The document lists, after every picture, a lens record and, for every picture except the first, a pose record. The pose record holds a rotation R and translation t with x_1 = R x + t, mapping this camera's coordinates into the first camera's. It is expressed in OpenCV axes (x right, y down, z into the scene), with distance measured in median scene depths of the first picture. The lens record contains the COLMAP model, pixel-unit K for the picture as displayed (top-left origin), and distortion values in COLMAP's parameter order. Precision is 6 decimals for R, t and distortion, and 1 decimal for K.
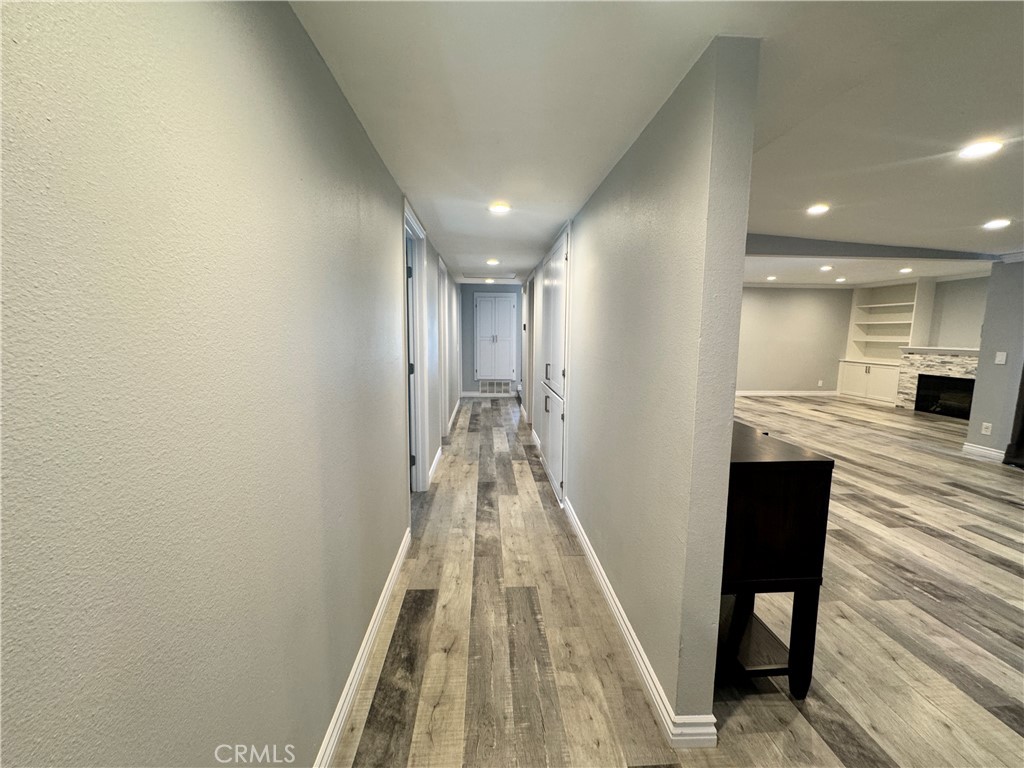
lens RADIAL K [[410.8, 0, 509.3], [0, 410.8, 379.2], [0, 0, 1]] dist [-0.004405, 0.000561]
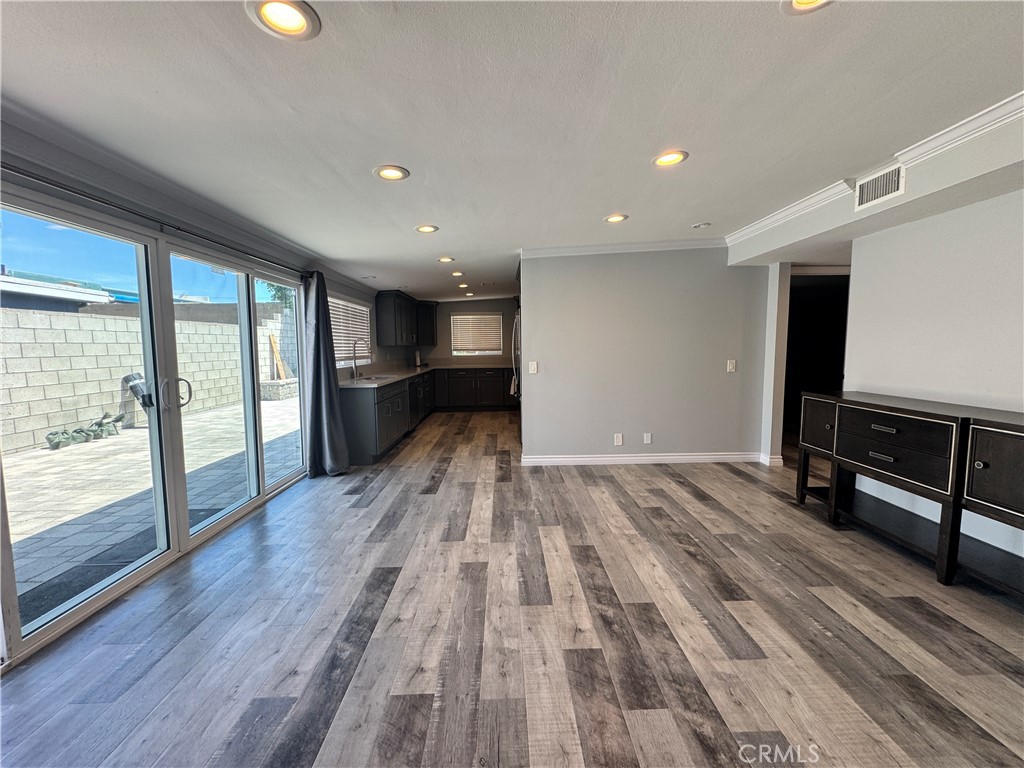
lens RADIAL K [[410.8, 0, 511.3], [0, 410.8, 380.8], [0, 0, 1]] dist [-0.004405, 0.000561]
pose [[-0.999028, 0.002318, 0.044017, 0.449430], [0.010960, 0.980316, 0.197131, -0.064461], [-0.042694, 0.197422, -0.979388, 0.642972]]
